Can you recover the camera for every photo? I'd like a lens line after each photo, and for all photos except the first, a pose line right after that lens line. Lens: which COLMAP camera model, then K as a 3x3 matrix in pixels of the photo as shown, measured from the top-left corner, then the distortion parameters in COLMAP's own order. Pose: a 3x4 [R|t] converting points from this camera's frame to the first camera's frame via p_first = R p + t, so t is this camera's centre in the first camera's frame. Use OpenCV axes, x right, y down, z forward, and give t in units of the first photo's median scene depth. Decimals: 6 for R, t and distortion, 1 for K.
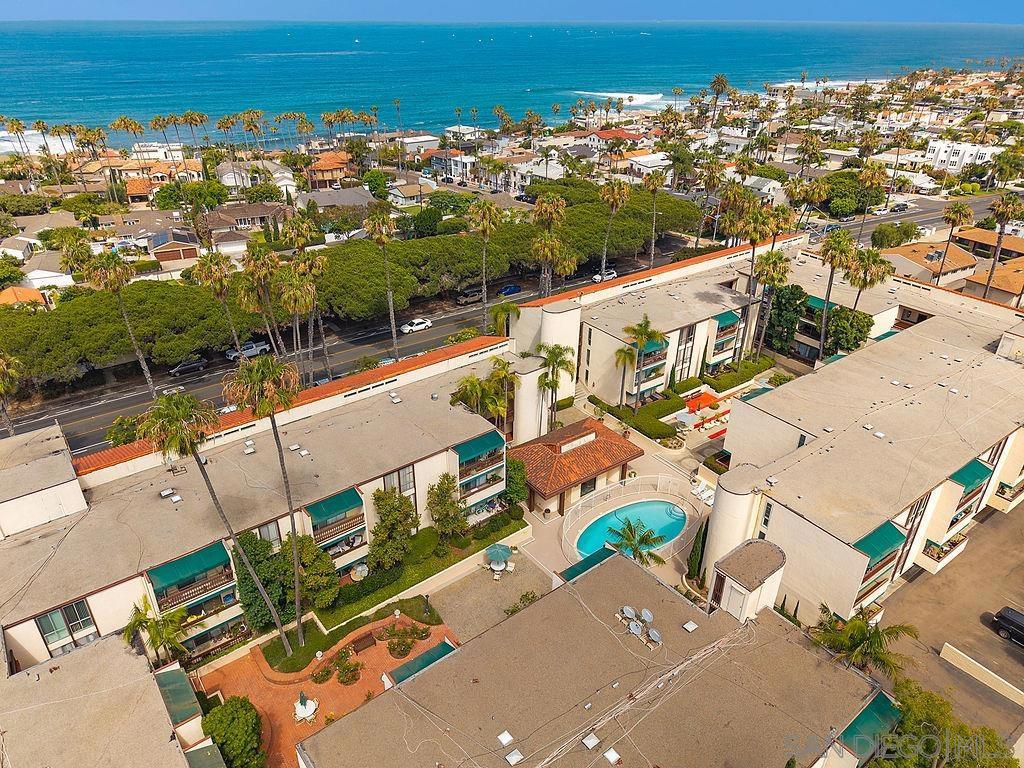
lens RADIAL K [[683.2, 0, 508.4], [0, 683.2, 386.2], [0, 0, 1]] dist [0.027473, -0.027781]
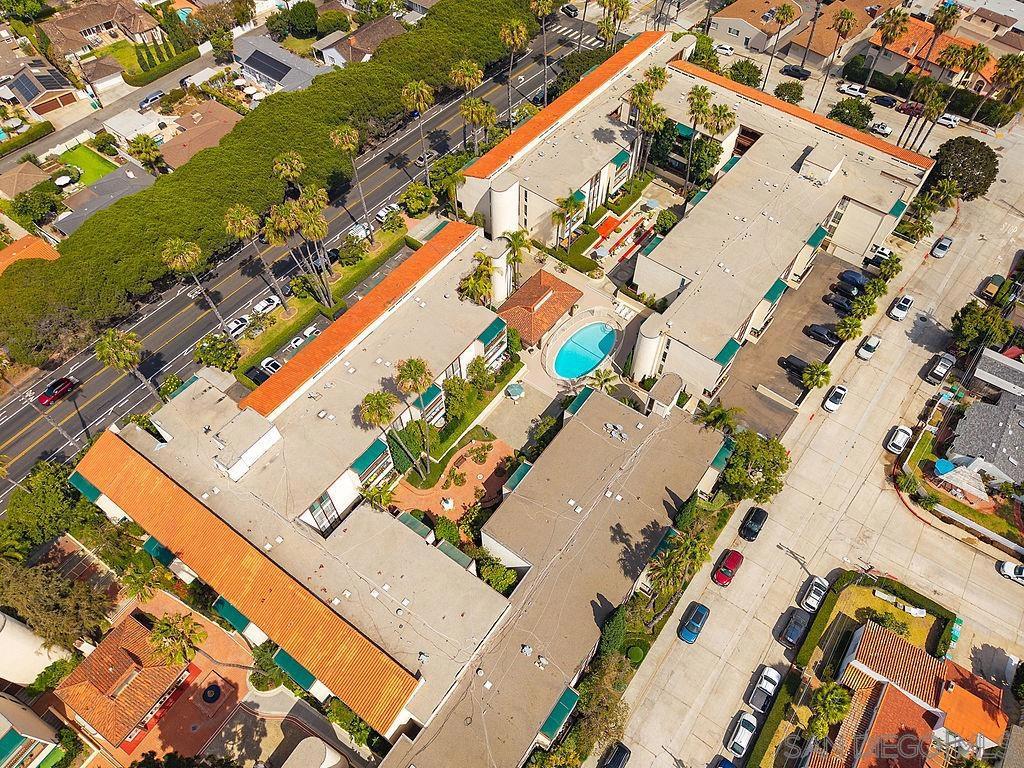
lens RADIAL K [[717.6, 0, 512.0], [0, 717.6, 384.0], [0, 0, 1]] dist [0.031821, -0.001299]
pose [[0.961252, -0.230762, 0.150808, -0.194592], [0.137597, 0.875674, 0.462885, -0.396852], [-0.238875, -0.424198, 0.873496, -0.350350]]
